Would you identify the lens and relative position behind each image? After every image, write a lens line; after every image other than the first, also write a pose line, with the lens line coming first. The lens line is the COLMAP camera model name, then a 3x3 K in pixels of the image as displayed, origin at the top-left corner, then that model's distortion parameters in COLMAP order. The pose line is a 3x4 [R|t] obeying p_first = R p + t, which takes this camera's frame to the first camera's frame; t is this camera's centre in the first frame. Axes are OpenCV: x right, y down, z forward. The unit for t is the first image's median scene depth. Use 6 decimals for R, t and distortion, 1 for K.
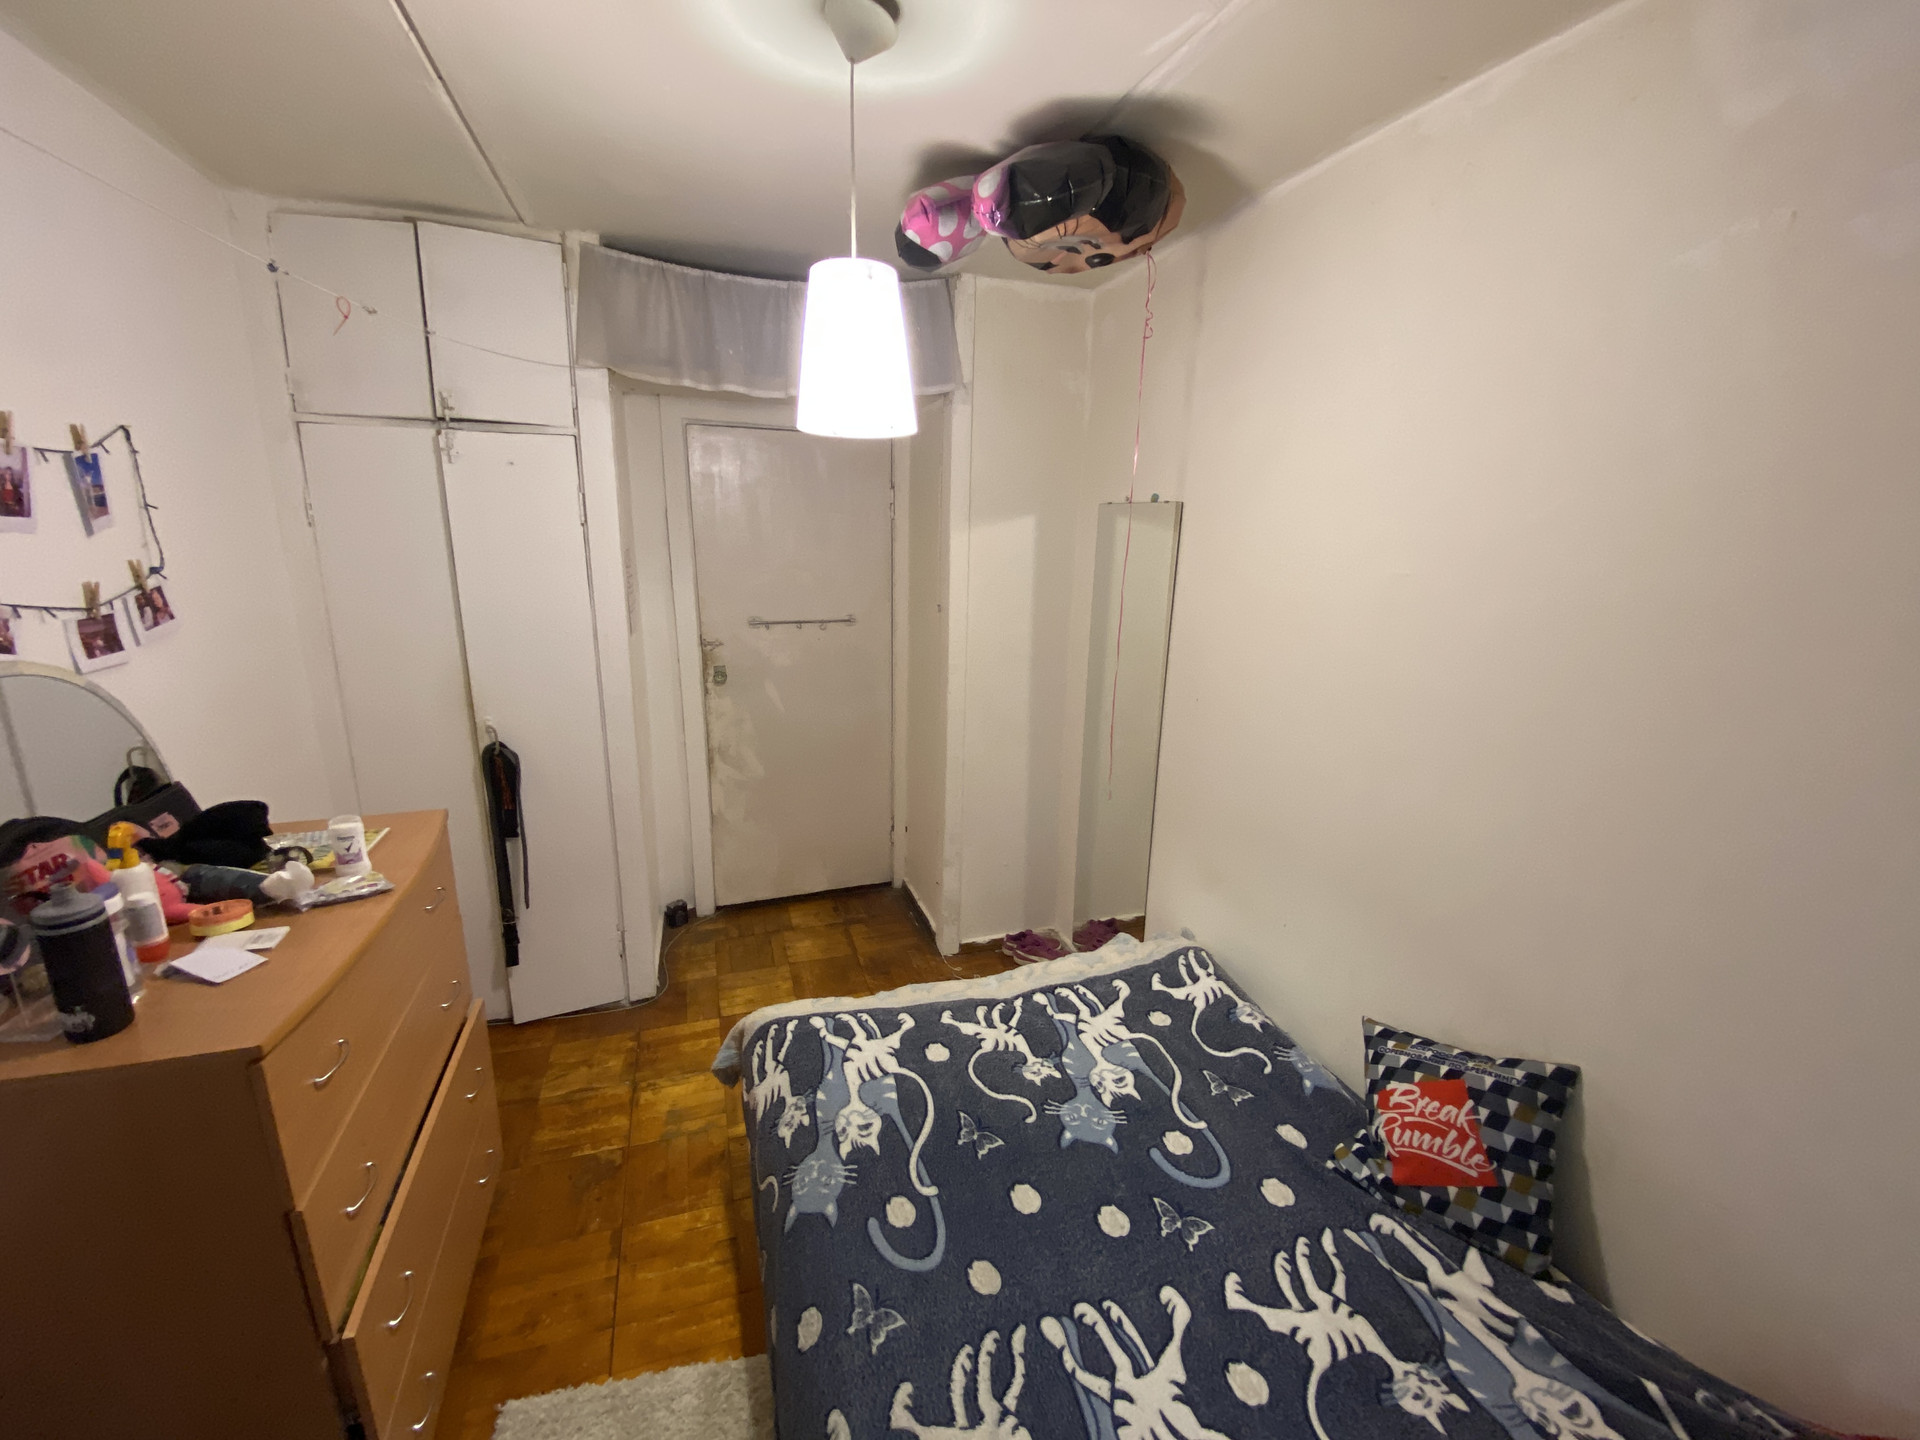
lens RADIAL K [[785.7, 0, 961.3], [0, 785.7, 724.5], [0, 0, 1]] dist [-0.011646, -0.003365]
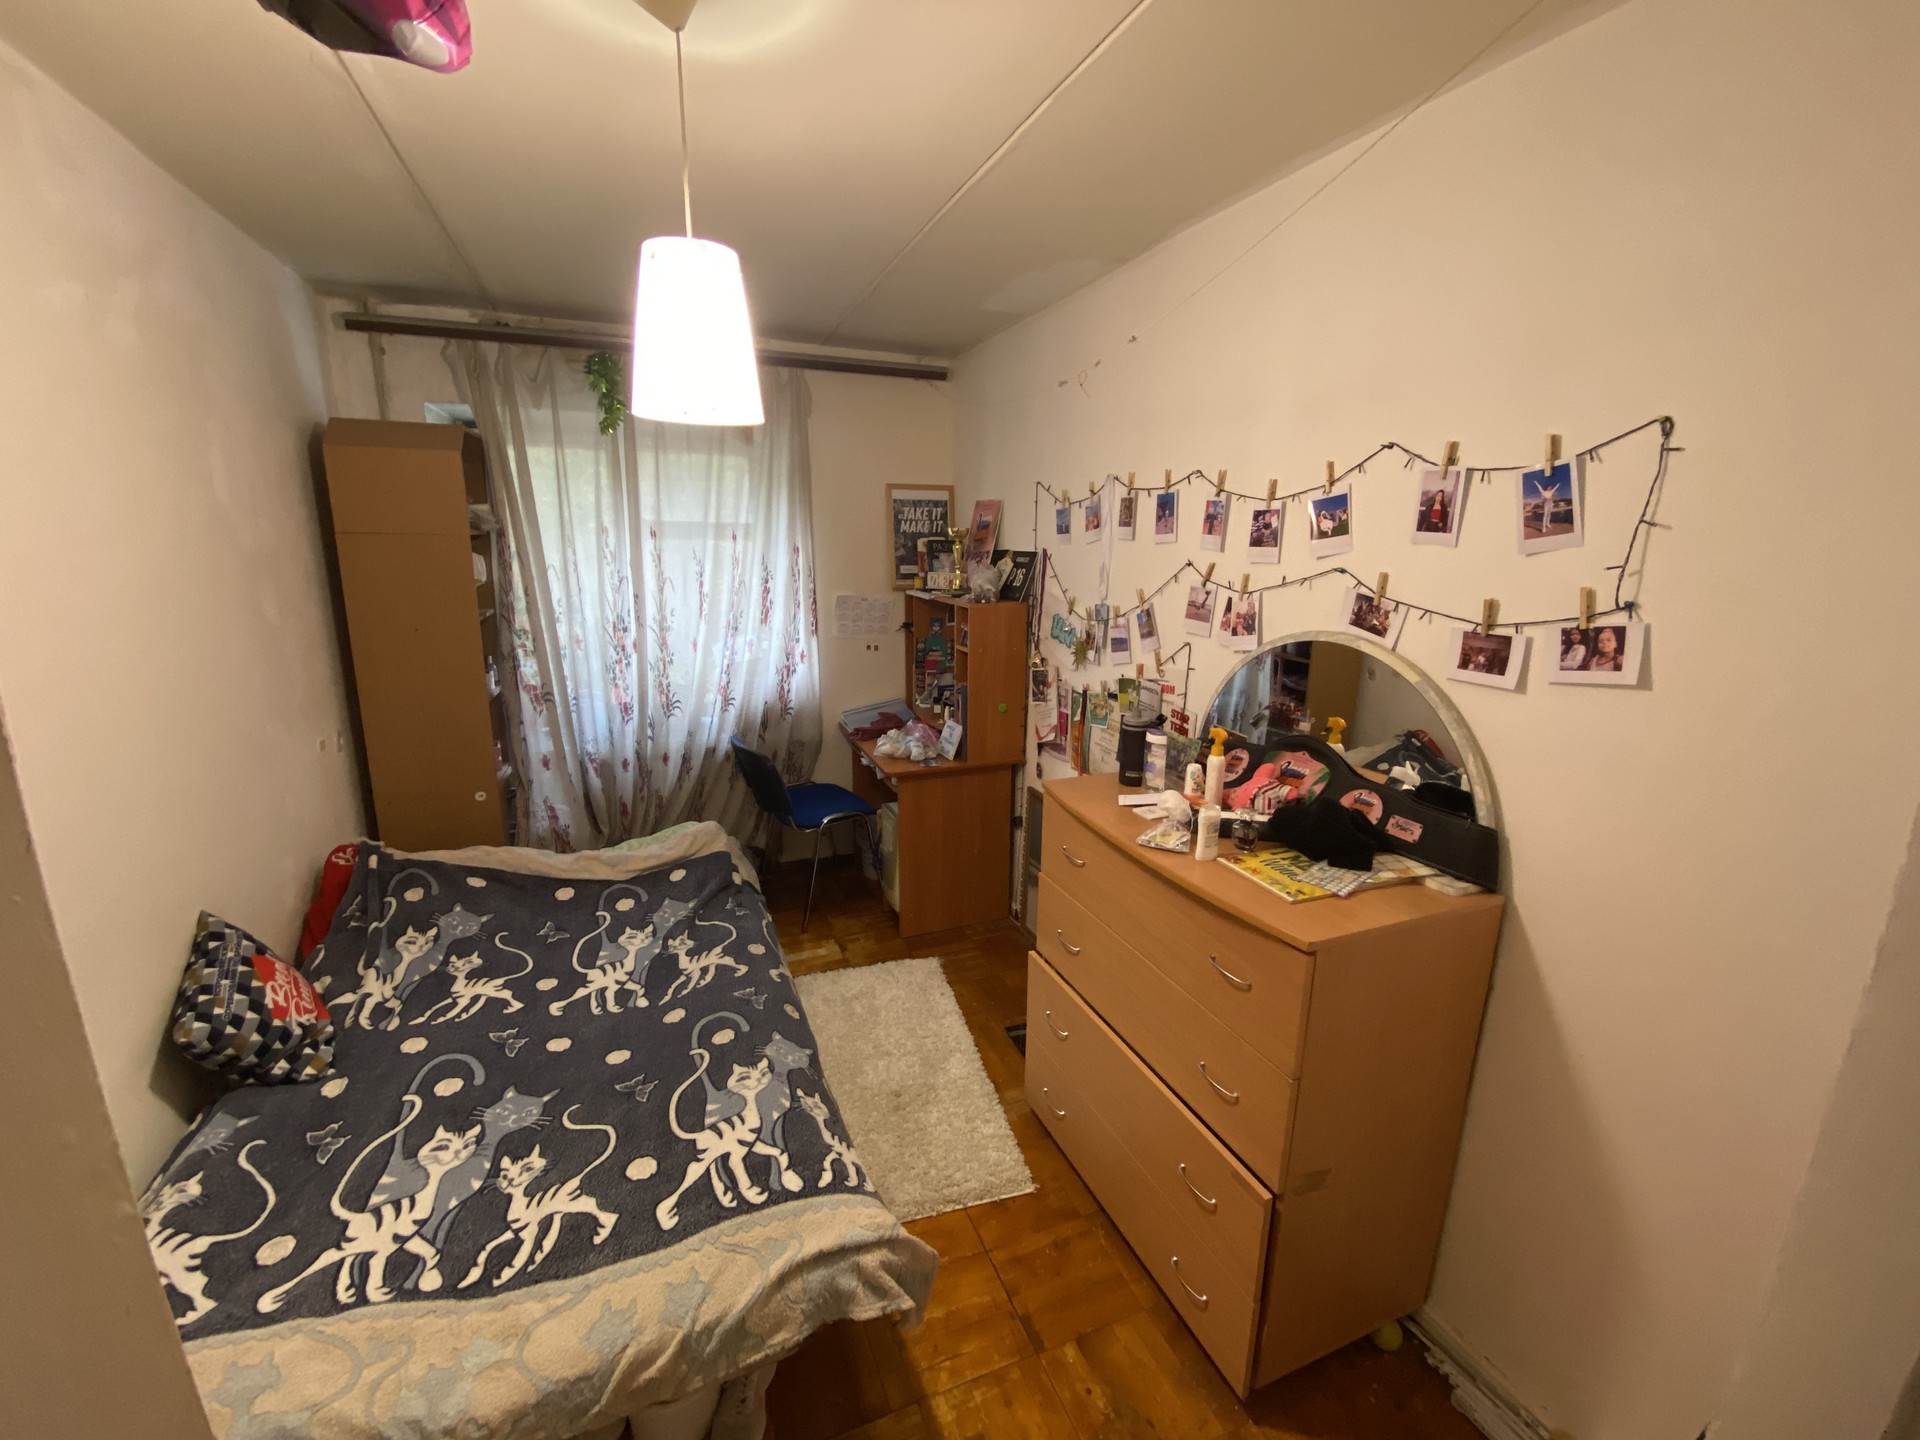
lens RADIAL K [[785.7, 0, 962.0], [0, 785.7, 723.1], [0, 0, 1]] dist [-0.011646, -0.003365]
pose [[-0.997593, -0.016461, -0.067358, -0.367774], [-0.046363, 0.880683, 0.471432, -0.471094], [0.051560, 0.473420, -0.879326, 1.859156]]
